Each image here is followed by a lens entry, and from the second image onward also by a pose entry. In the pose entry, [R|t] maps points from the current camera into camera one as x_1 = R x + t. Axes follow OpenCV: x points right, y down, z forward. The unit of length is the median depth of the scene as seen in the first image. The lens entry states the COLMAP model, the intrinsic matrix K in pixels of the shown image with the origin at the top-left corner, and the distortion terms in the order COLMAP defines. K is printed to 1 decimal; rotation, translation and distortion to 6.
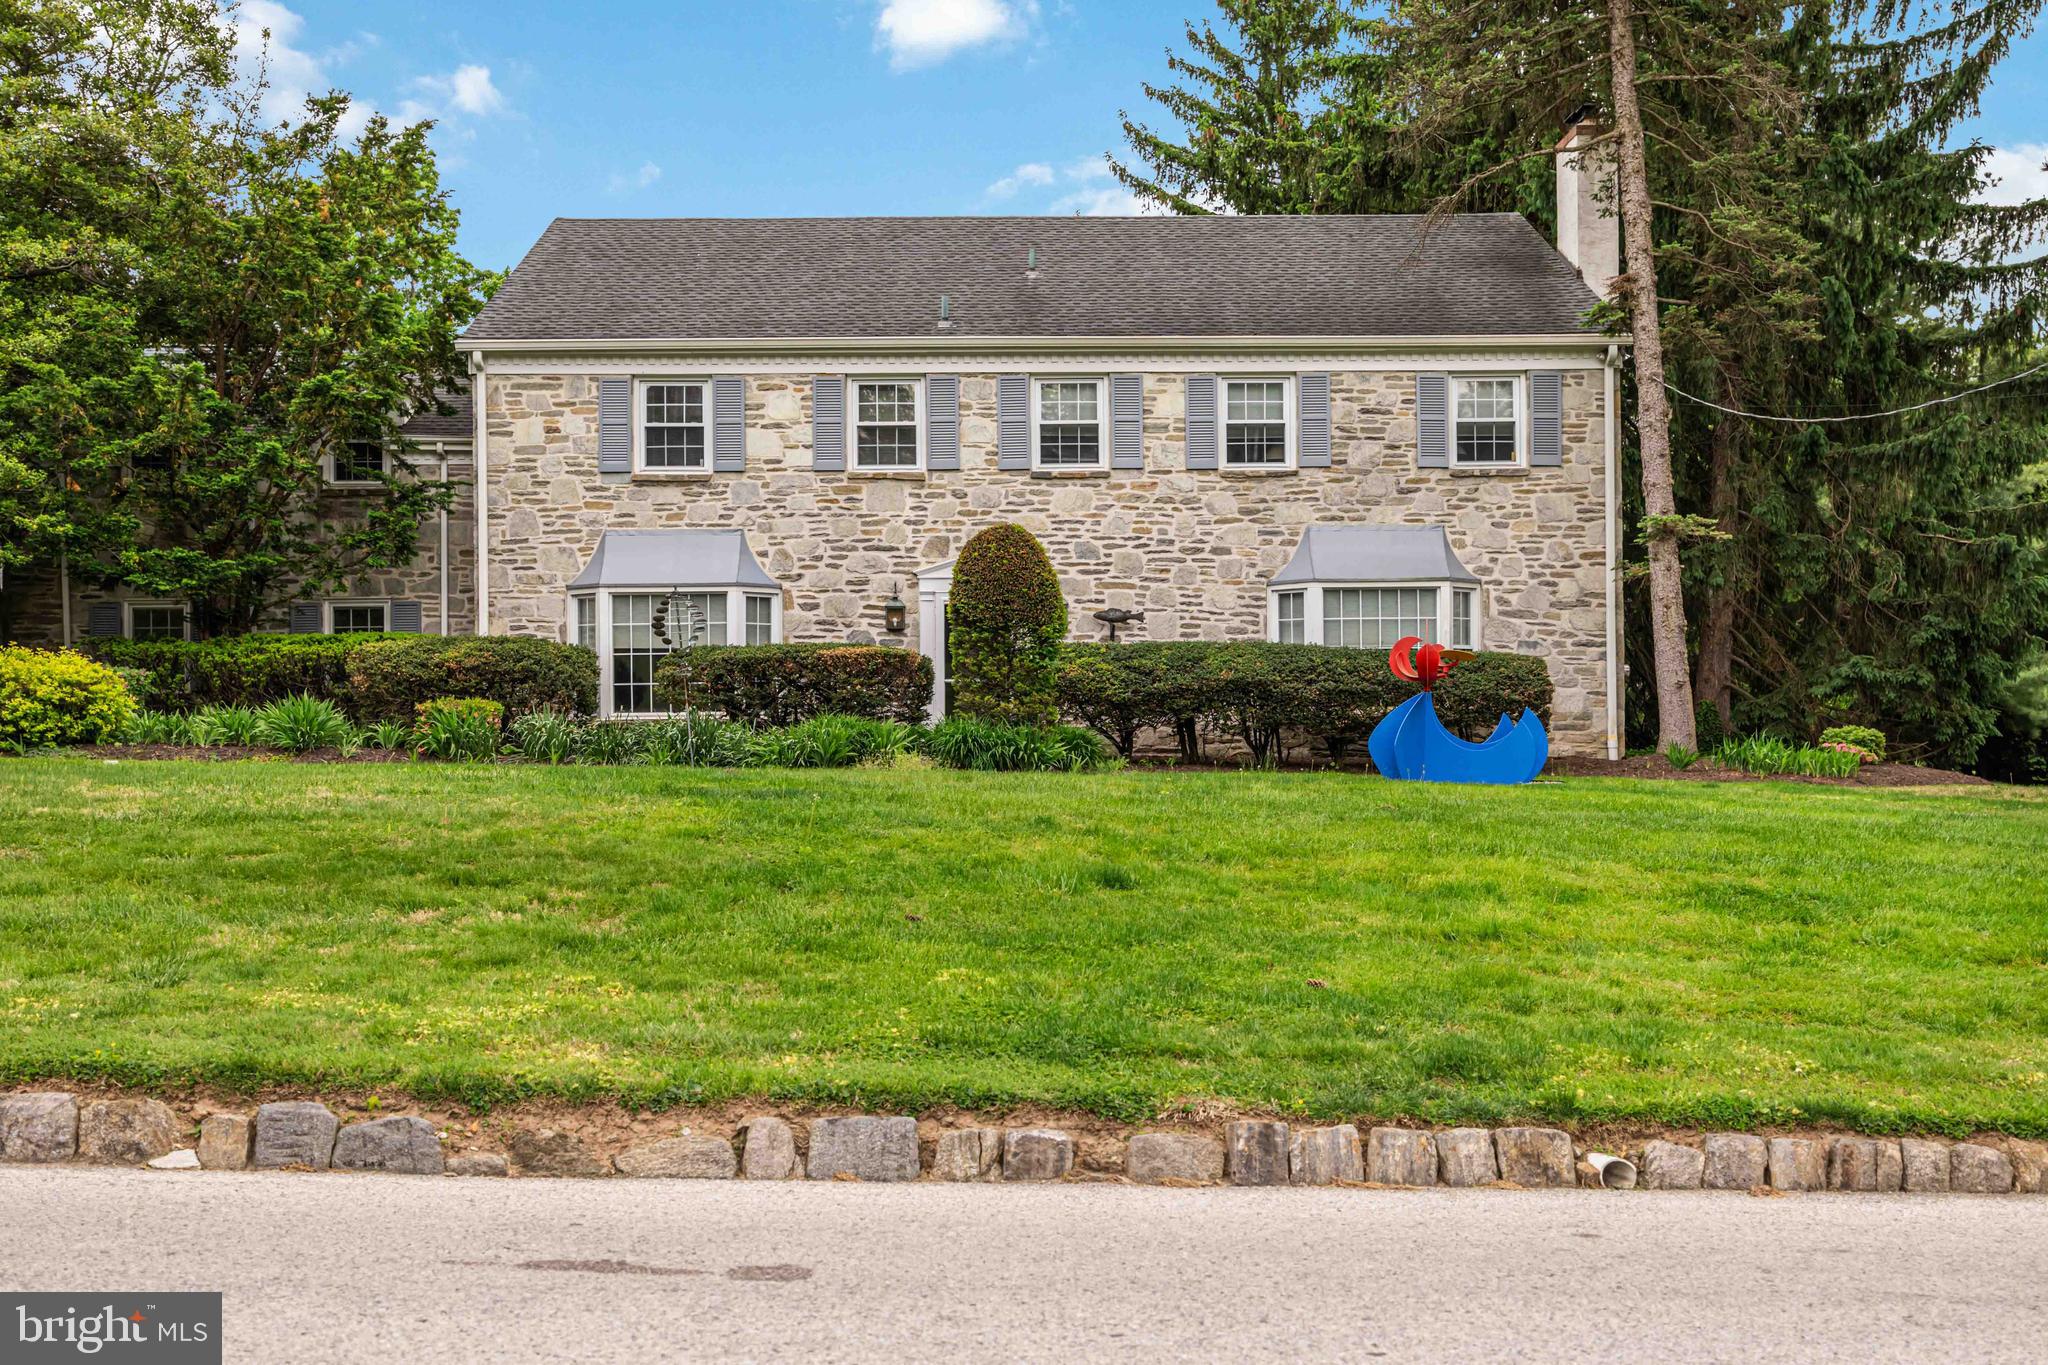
lens RADIAL K [[1930.7, 0, 1024.0], [0, 1930.7, 682.5], [0, 0, 1]] dist [-0.006287, -0.002297]
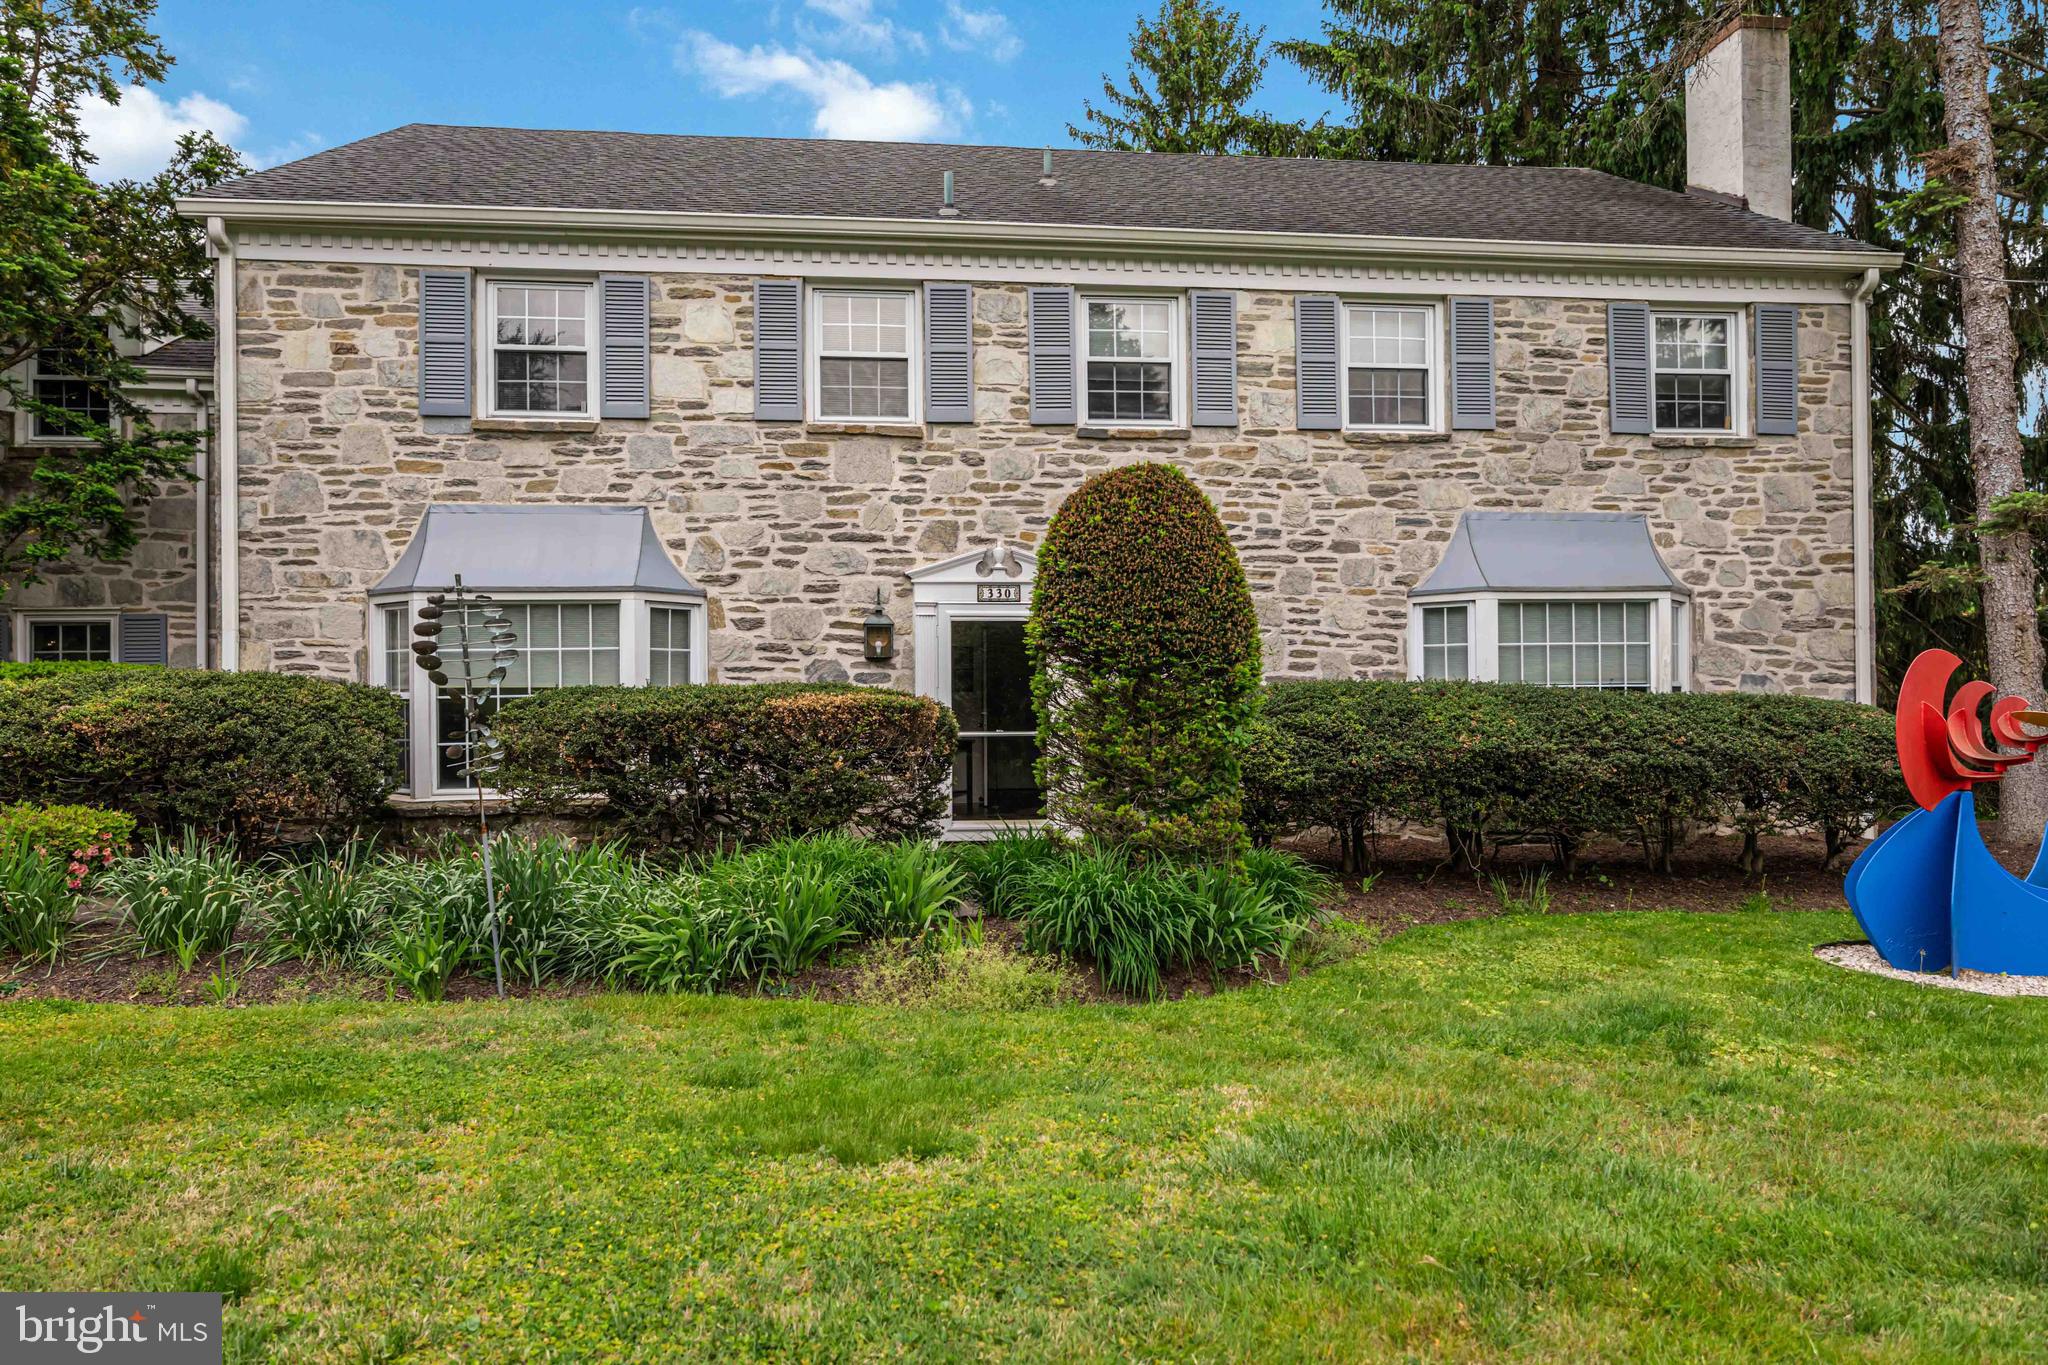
lens RADIAL K [[1306.2, 0, 1024.0], [0, 1306.2, 682.5], [0, 0, 1]] dist [-0.003944, 0.000118]
pose [[0.994533, -0.000702, 0.104421, -0.063632], [0.000359, 0.999994, 0.003298, -0.020494], [-0.104422, -0.003243, 0.994528, 0.540344]]
